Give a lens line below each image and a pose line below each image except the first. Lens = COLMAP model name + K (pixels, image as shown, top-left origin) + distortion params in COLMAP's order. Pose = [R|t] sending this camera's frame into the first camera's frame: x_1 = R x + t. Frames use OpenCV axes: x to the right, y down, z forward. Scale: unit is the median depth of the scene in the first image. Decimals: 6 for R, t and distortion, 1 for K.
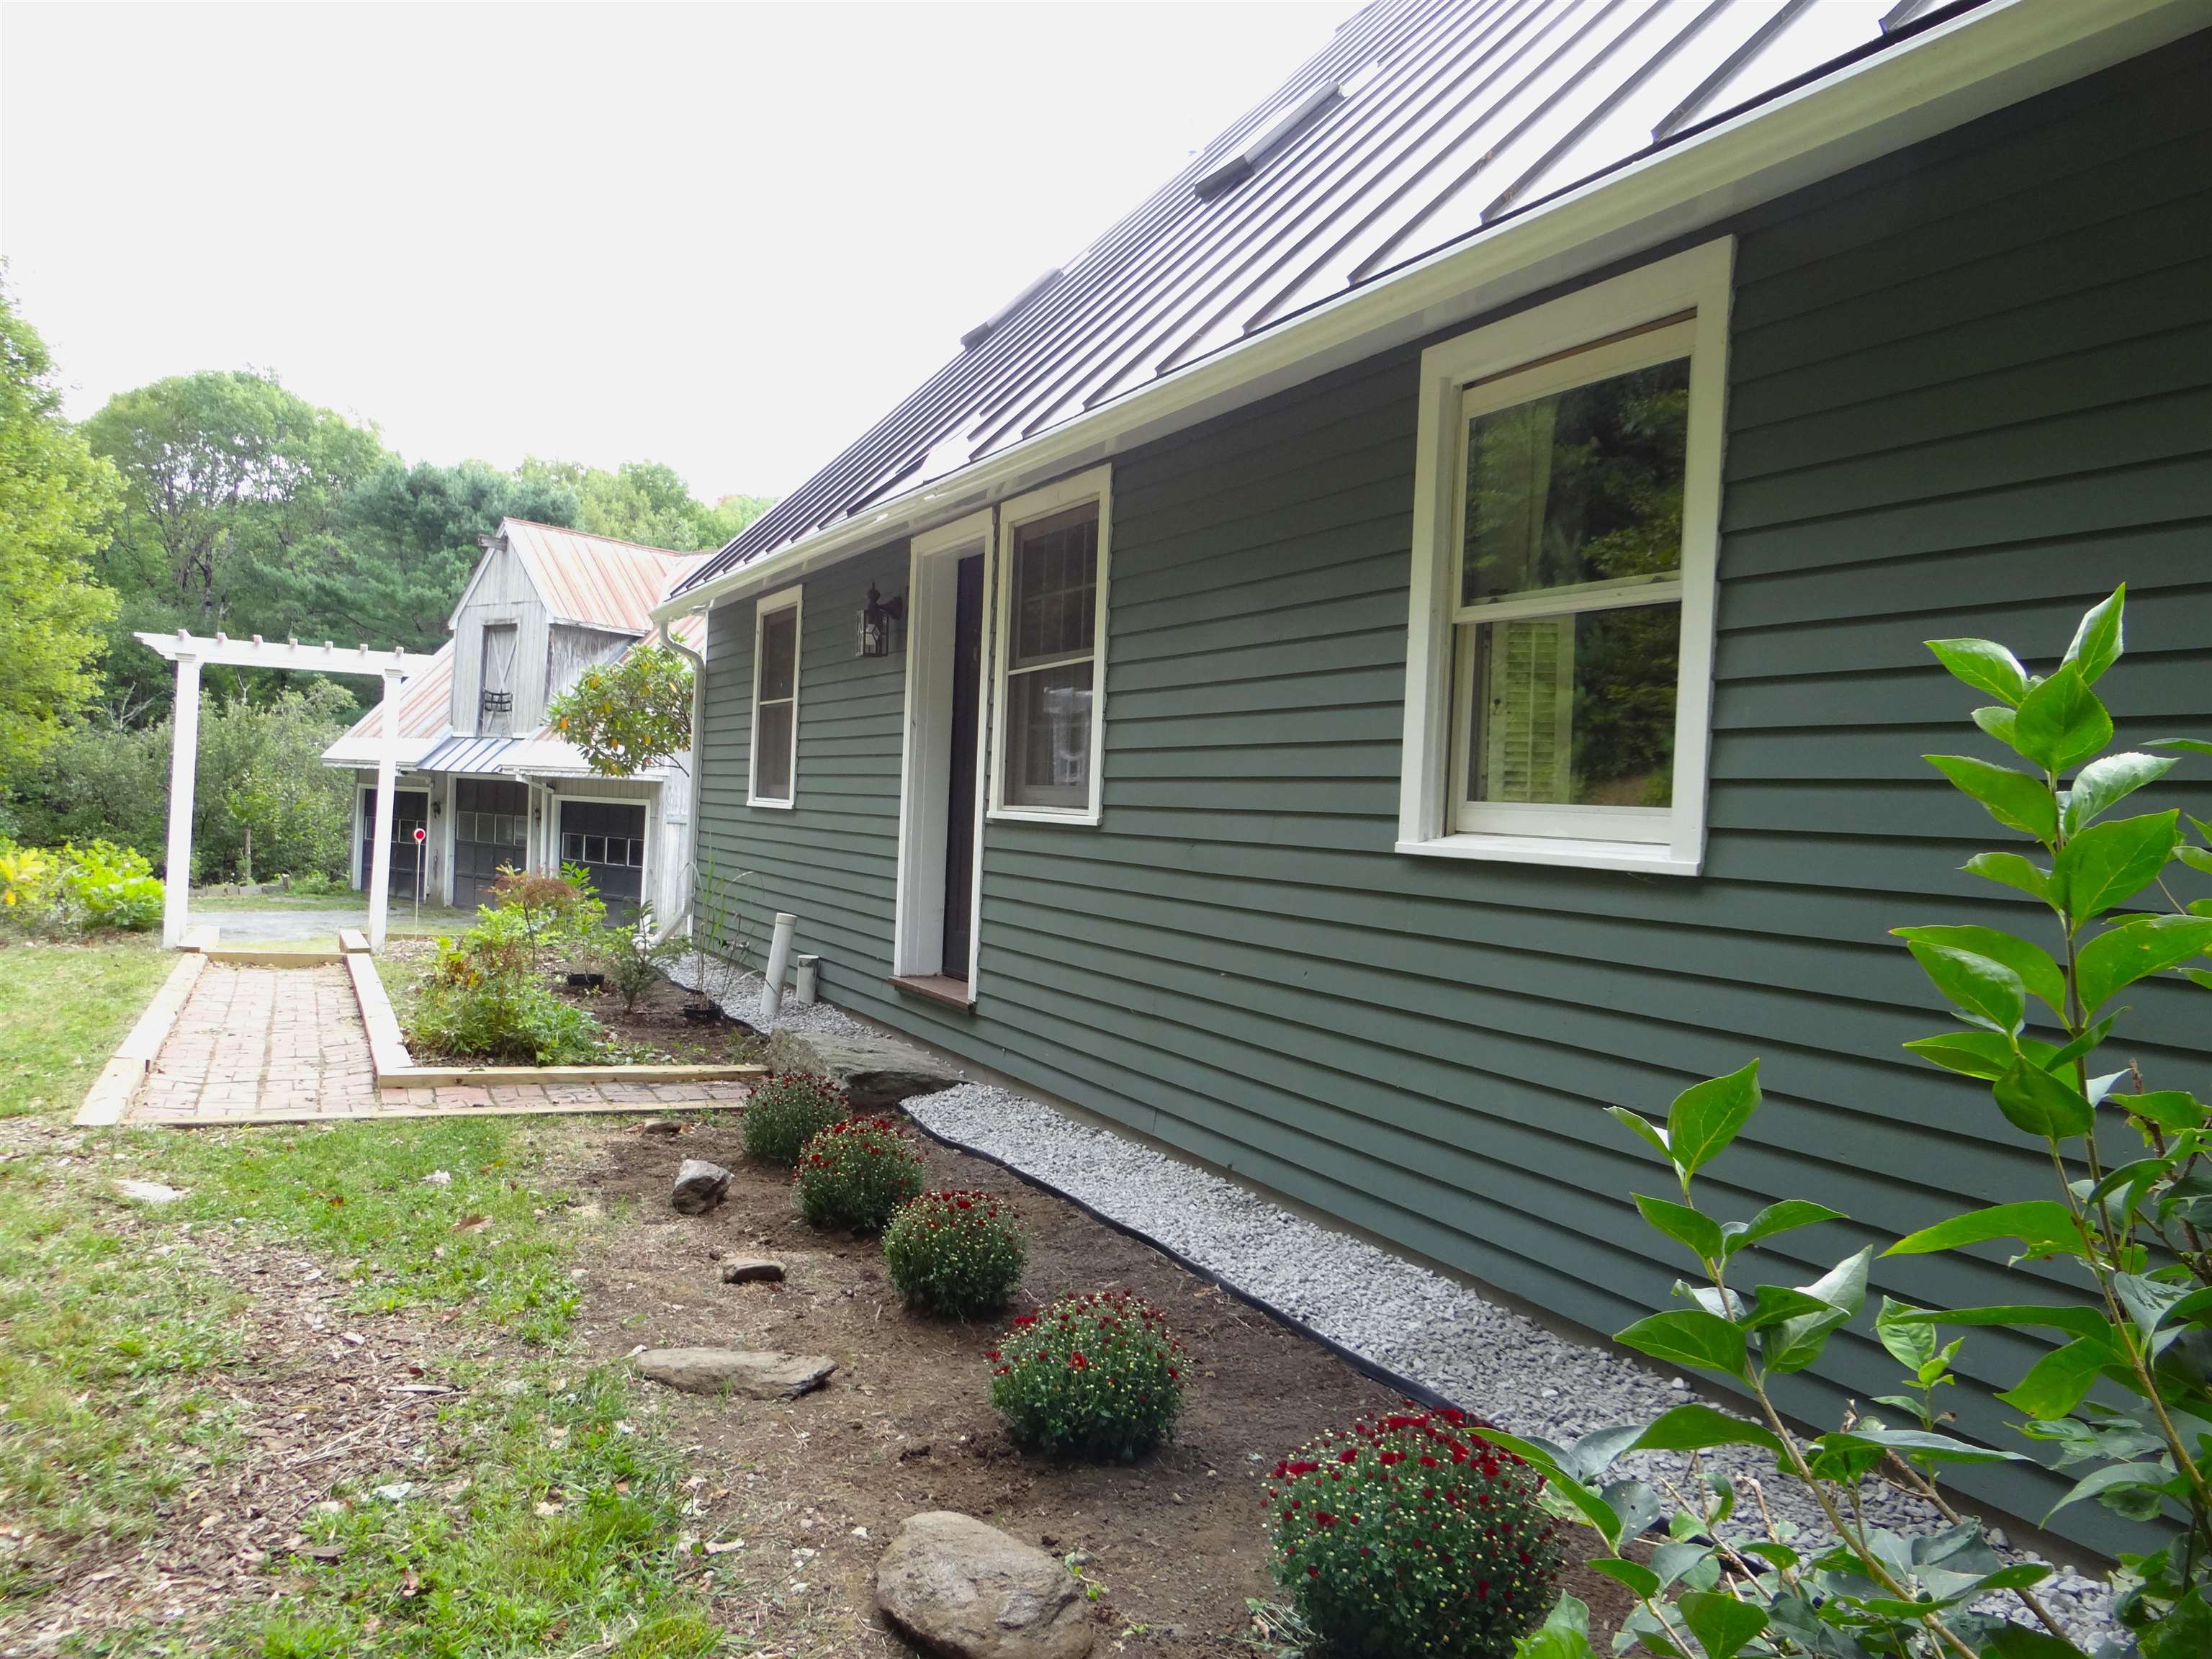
lens RADIAL K [[1737.3, 0, 1089.5], [0, 1737.3, 840.2], [0, 0, 1]] dist [-0.000555, -0.001439]
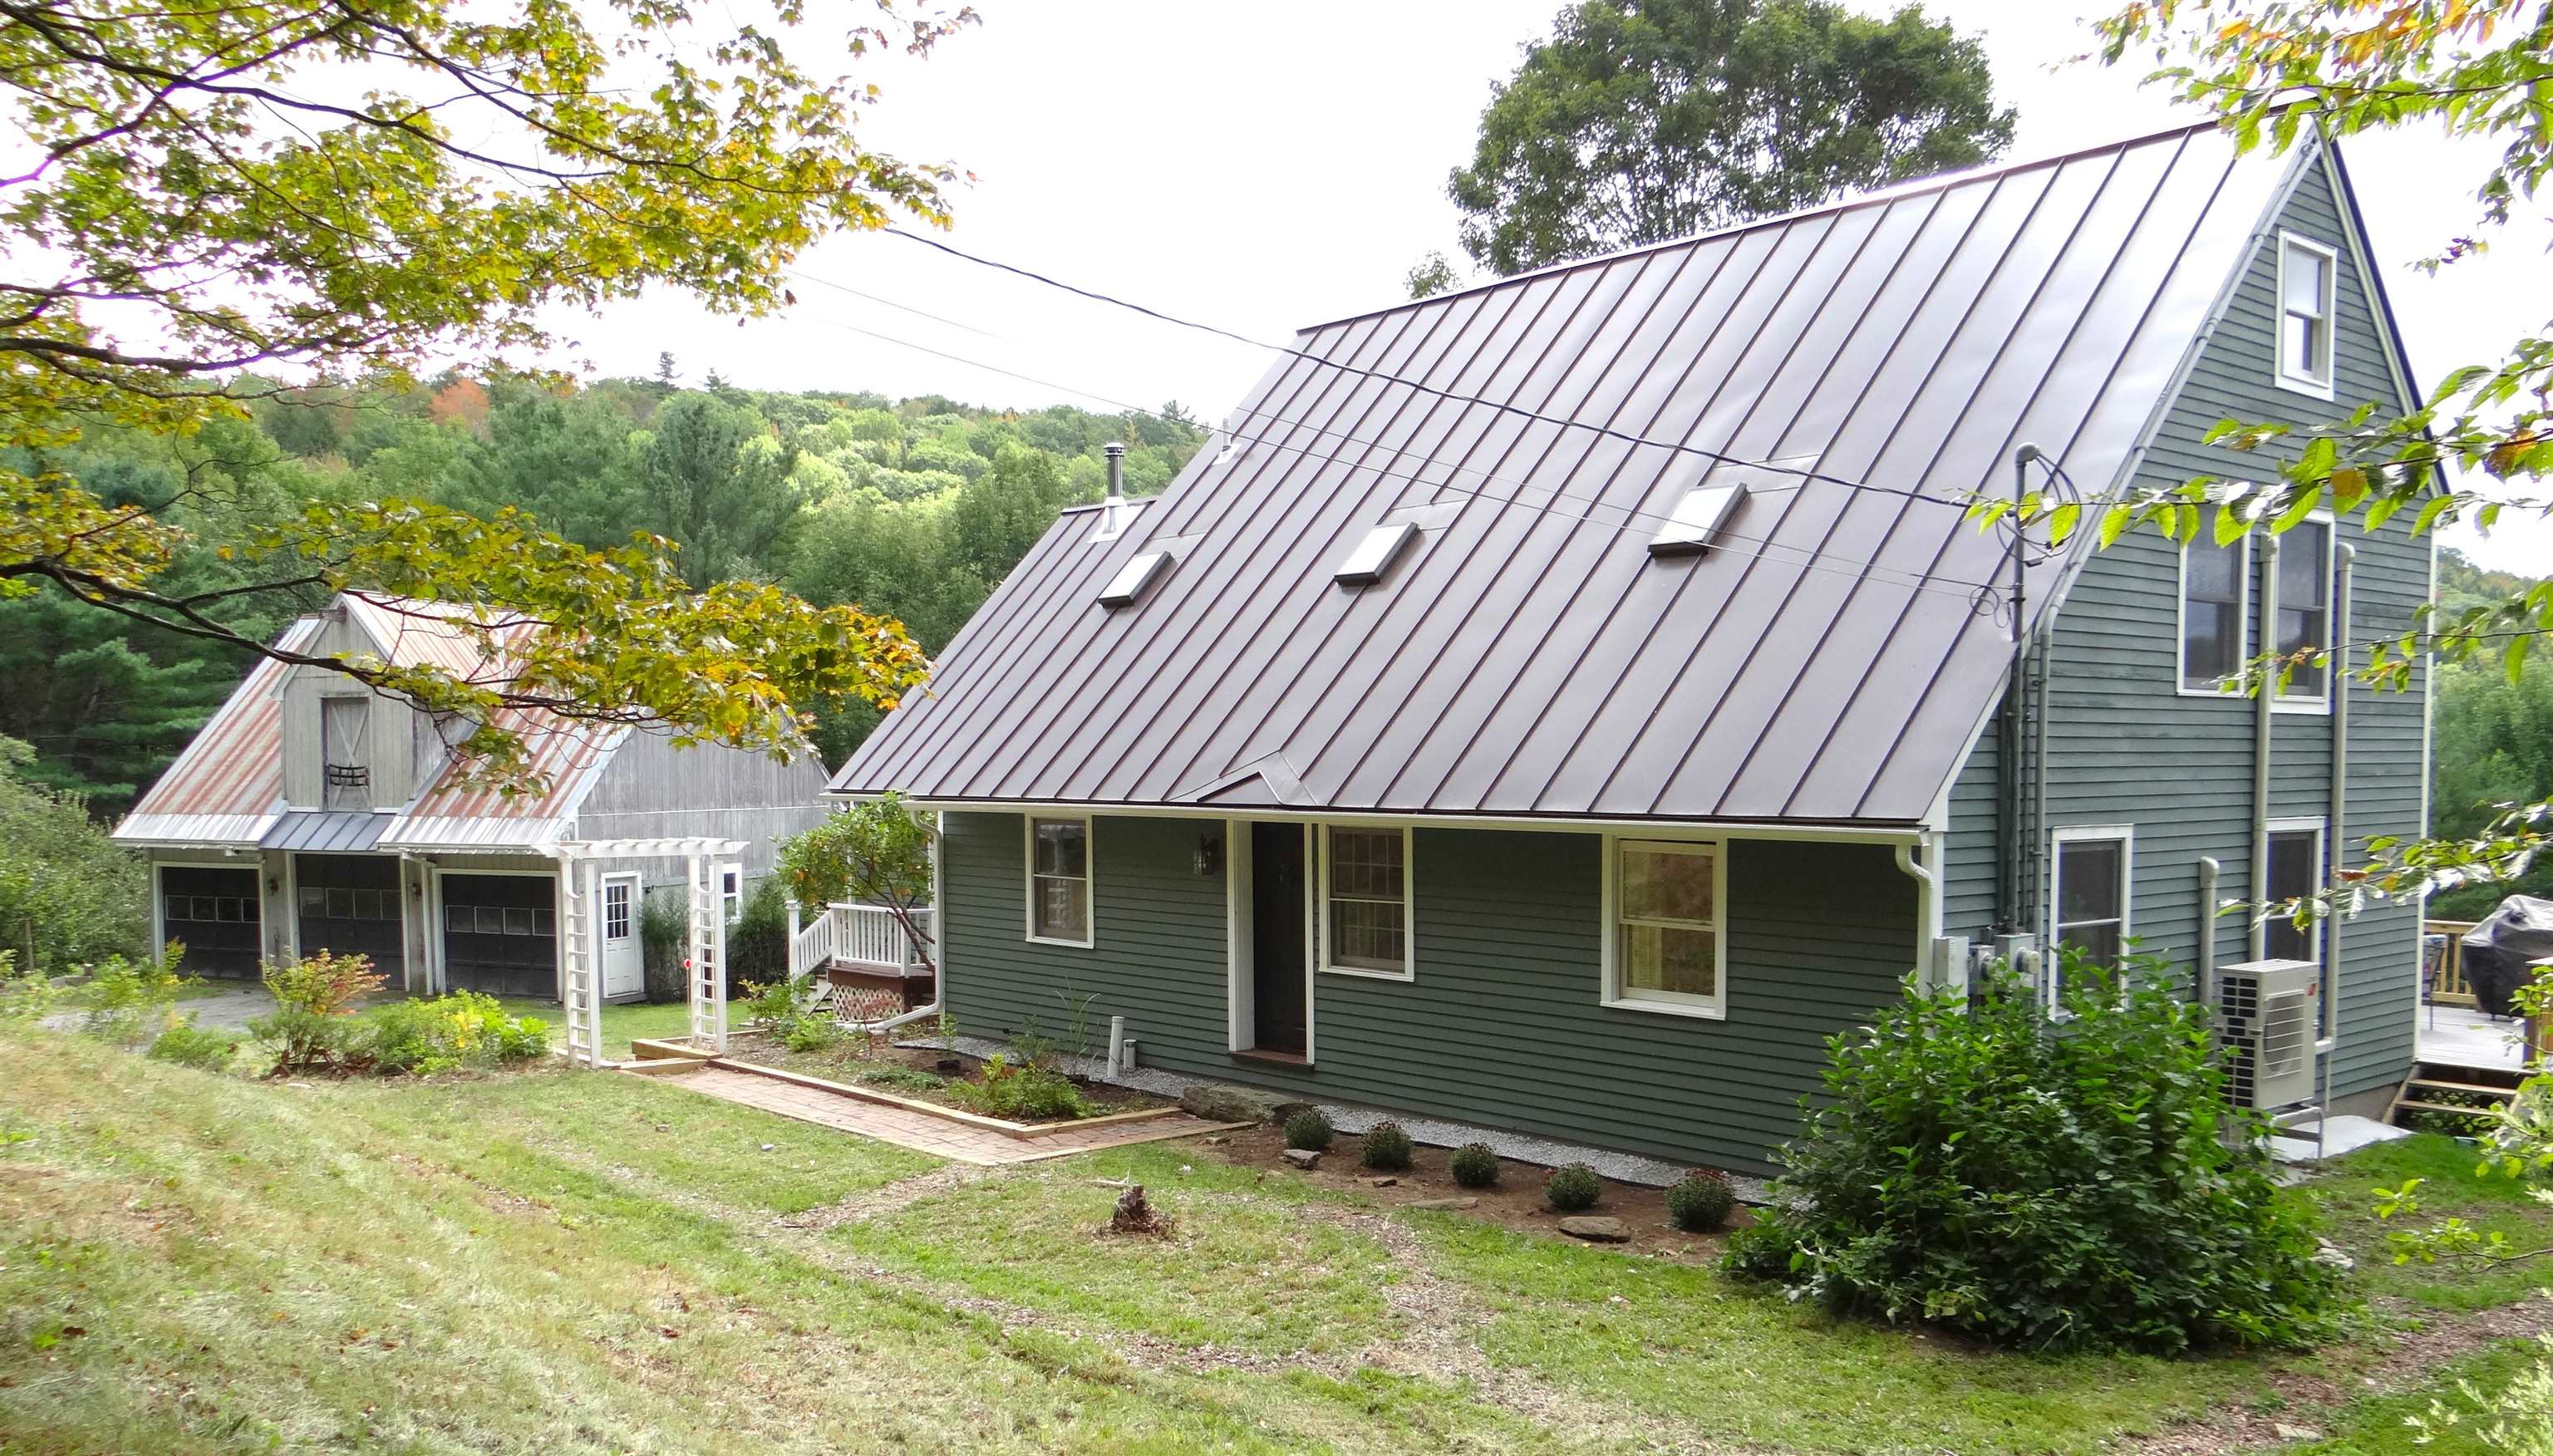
lens RADIAL K [[2128.2, 0, 1276.3], [0, 2128.2, 900.5], [0, 0, 1]] dist [0.004460, 0.001359]
pose [[0.953554, -0.072706, 0.292316, -0.203272], [0.054712, 0.996096, 0.069280, -0.066326], [-0.296212, -0.050069, 0.953809, -0.324450]]
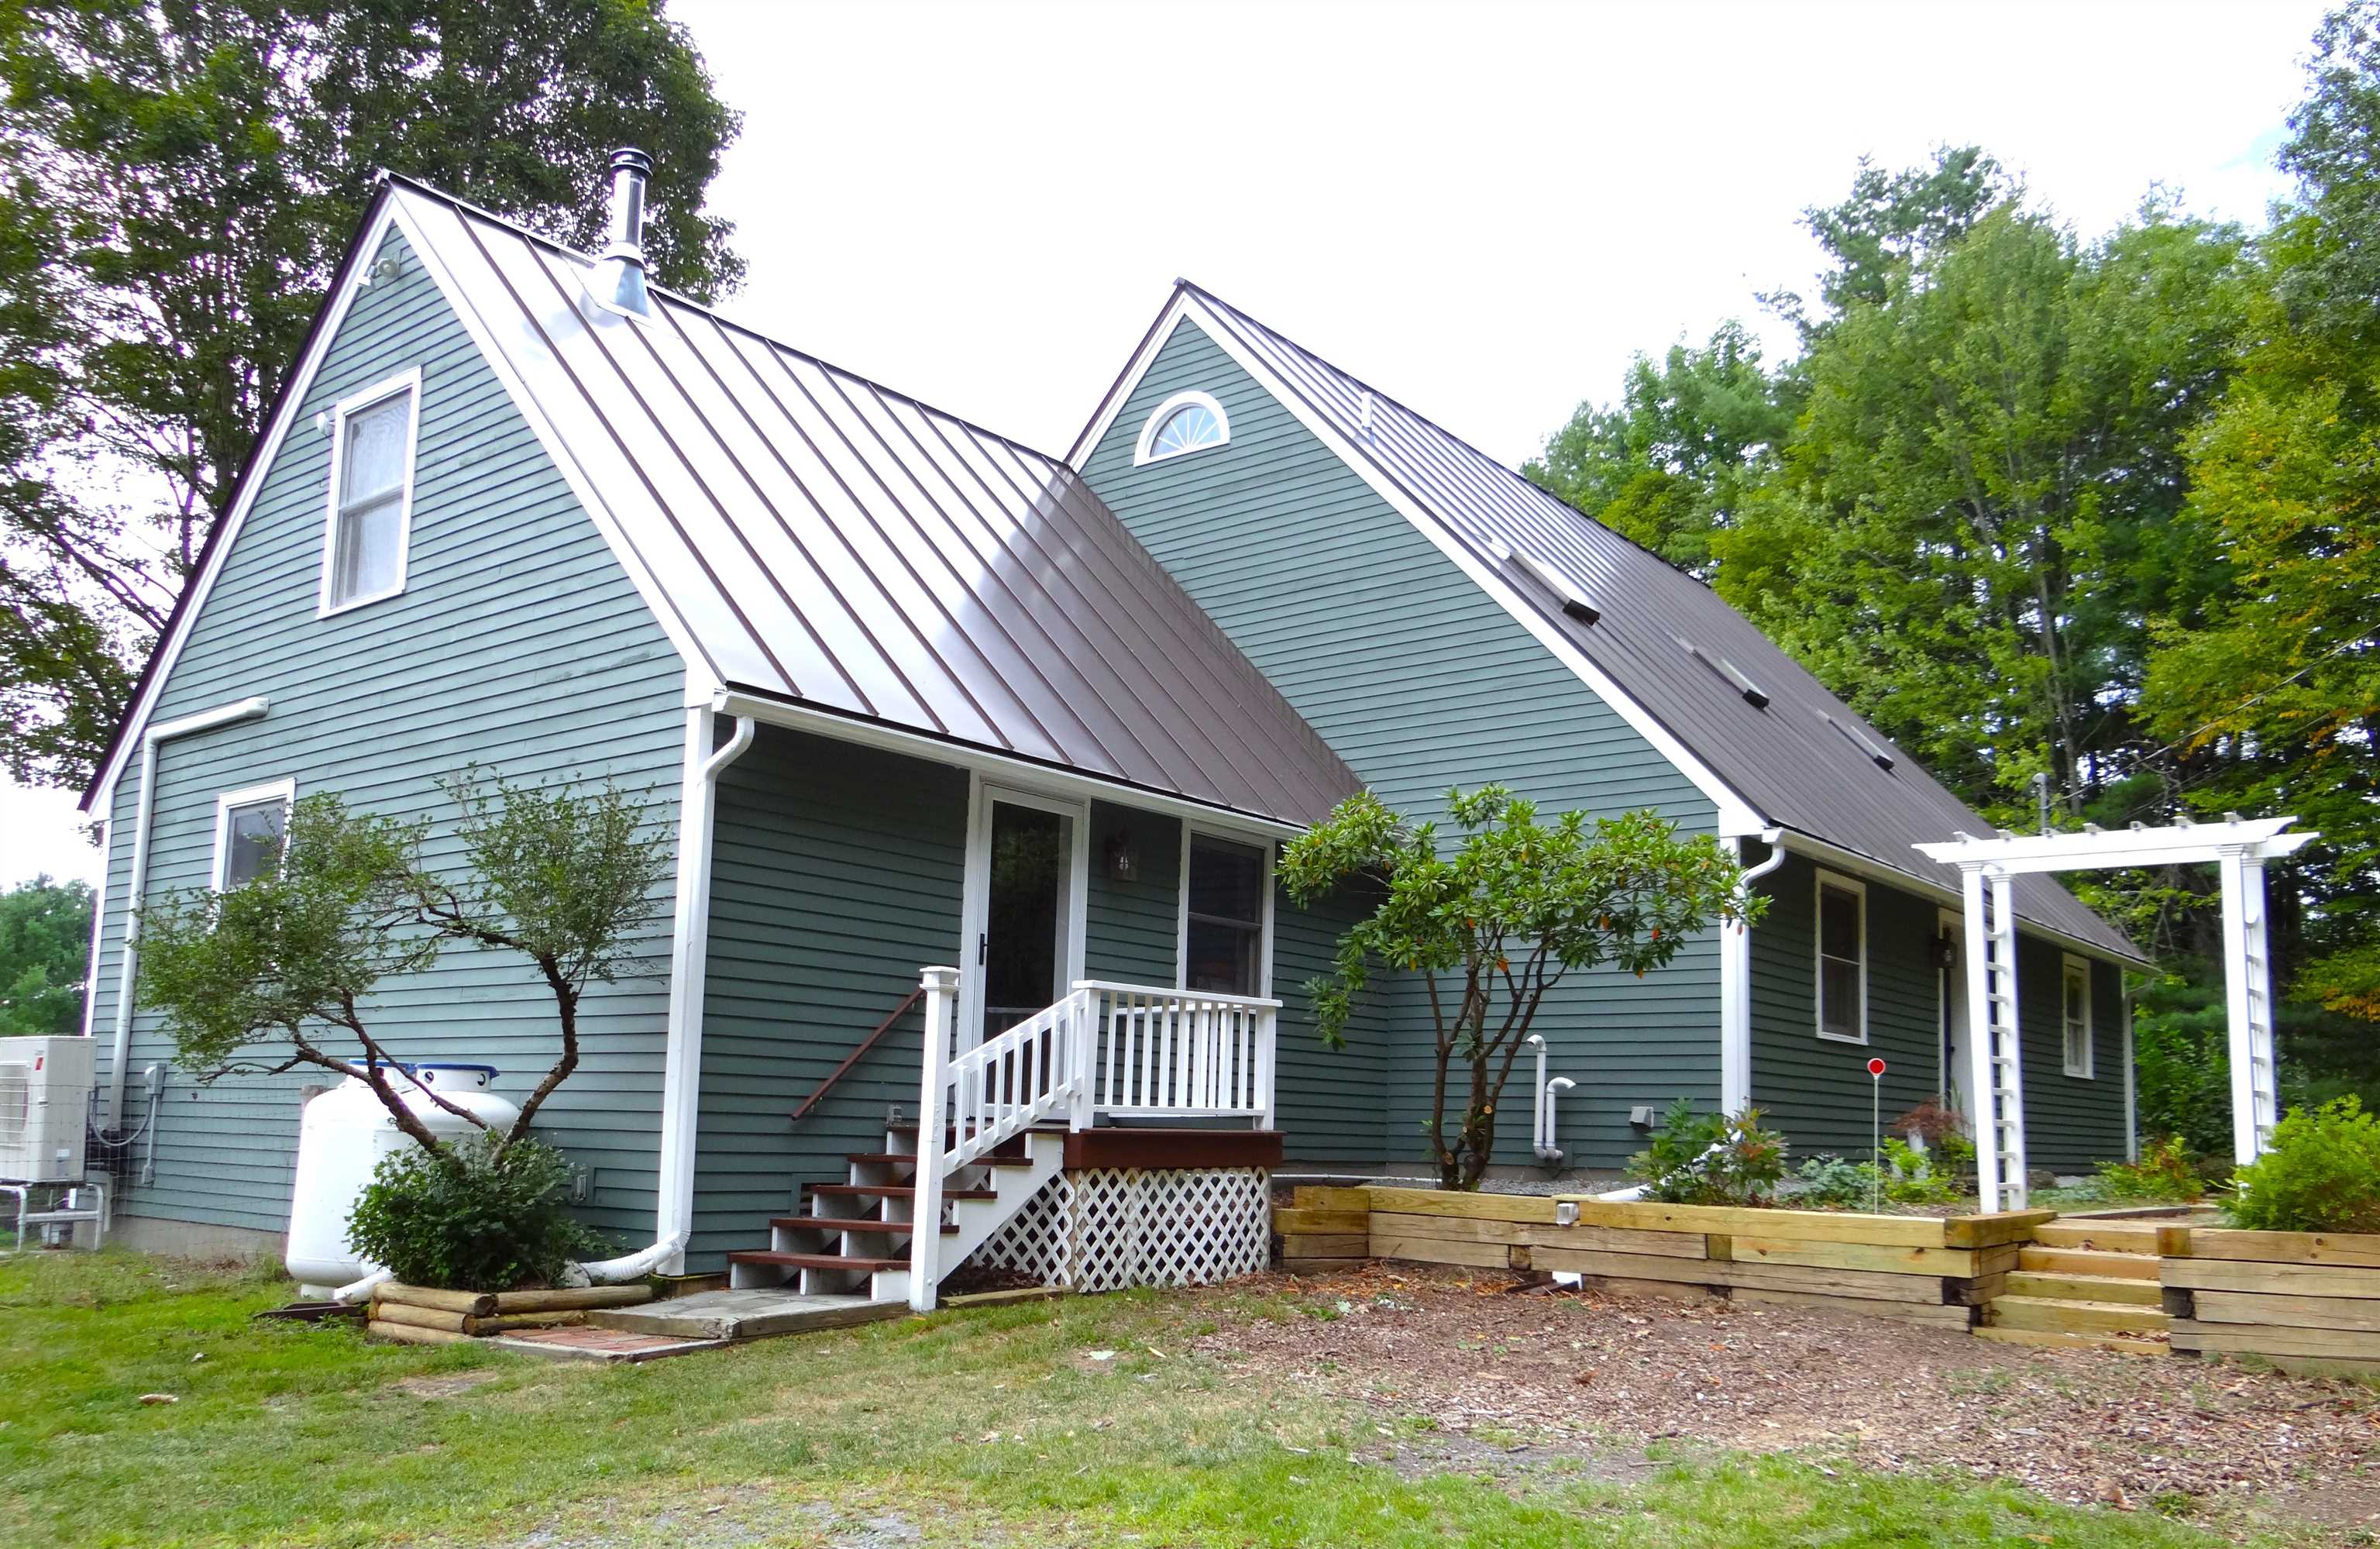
lens RADIAL K [[1856.1, 0, 1190.2], [0, 1856.1, 895.9], [0, 0, 1]] dist [0.030339, 0.001287]
pose [[-0.450519, 0.048783, 0.891433, -0.437652], [-0.036307, 0.996679, -0.072892, -0.003213], [-0.892028, -0.065205, -0.447252, 0.752300]]
